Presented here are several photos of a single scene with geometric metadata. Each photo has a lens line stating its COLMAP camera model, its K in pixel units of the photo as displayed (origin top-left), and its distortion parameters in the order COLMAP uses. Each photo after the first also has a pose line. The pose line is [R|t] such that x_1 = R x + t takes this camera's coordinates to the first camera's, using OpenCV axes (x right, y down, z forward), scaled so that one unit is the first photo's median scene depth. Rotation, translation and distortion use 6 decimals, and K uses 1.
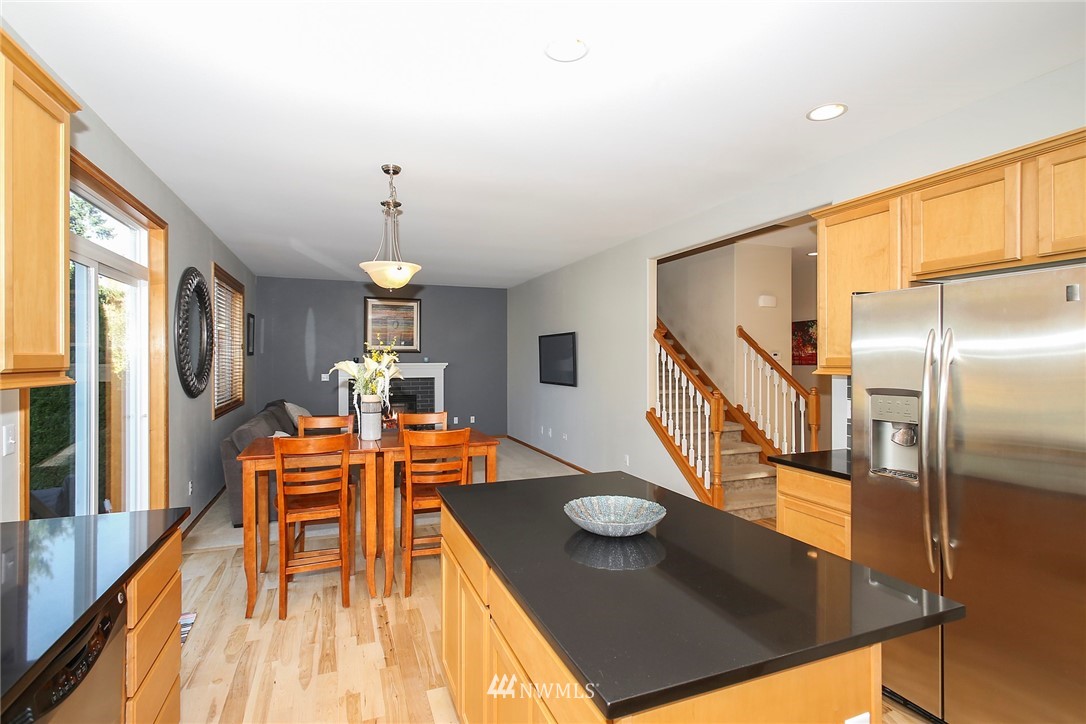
lens RADIAL K [[520.6, 0, 545.3], [0, 520.6, 359.5], [0, 0, 1]] dist [-0.008643, 0.005732]
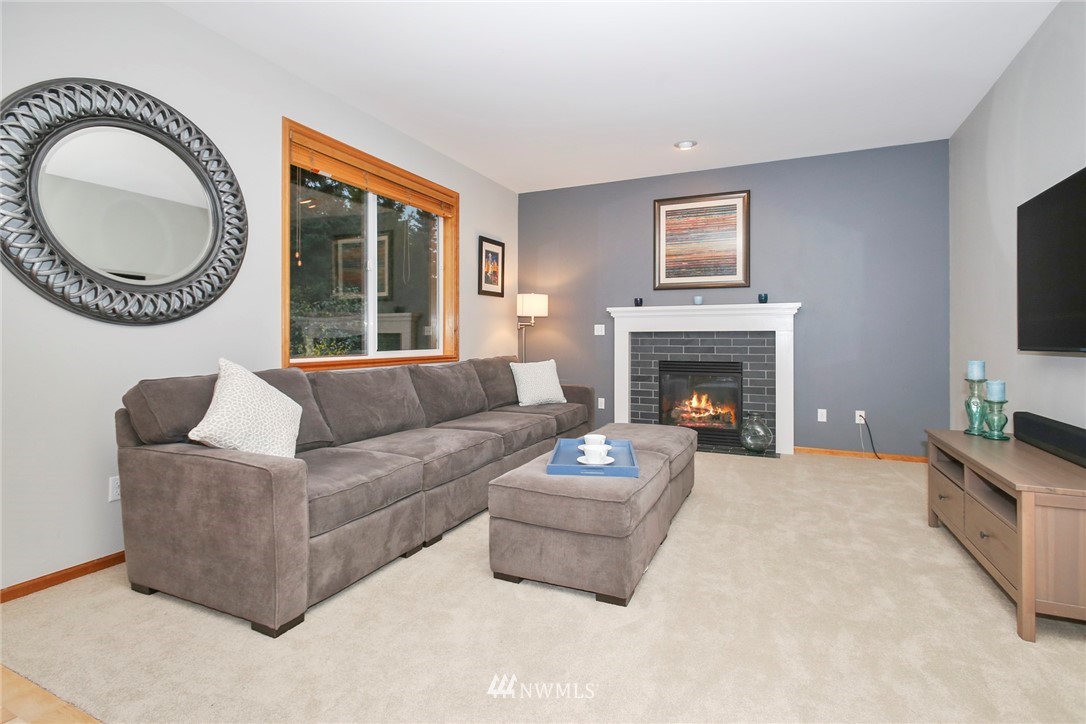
lens RADIAL K [[520.6, 0, 554.8], [0, 520.6, 338.1], [0, 0, 1]] dist [-0.008643, 0.005732]
pose [[0.703798, -0.000511, -0.710400, 0.007895], [-0.001752, 0.999995, -0.002455, 0.043939], [0.710398, 0.002972, 0.703794, 0.464976]]
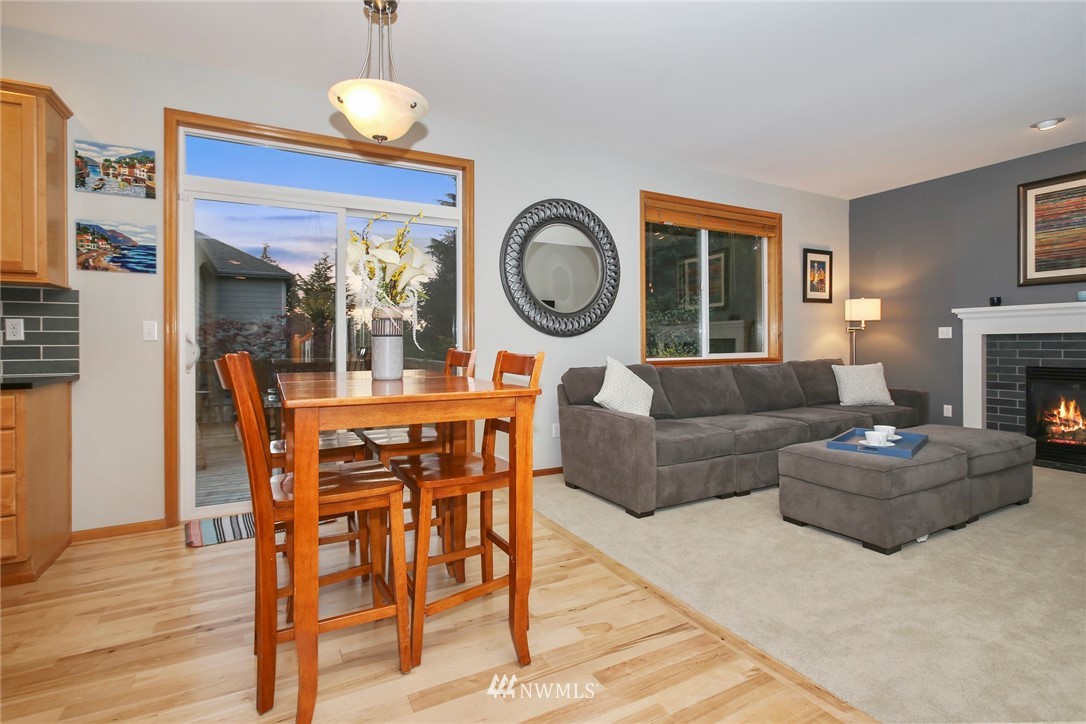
lens RADIAL K [[520.6, 0, 545.9], [0, 520.6, 347.4], [0, 0, 1]] dist [-0.008643, 0.005732]
pose [[0.117181, 0.005898, -0.993093, 0.130837], [0.004480, 0.999969, 0.006468, 0.043356], [0.993100, -0.005207, 0.117151, 0.426800]]
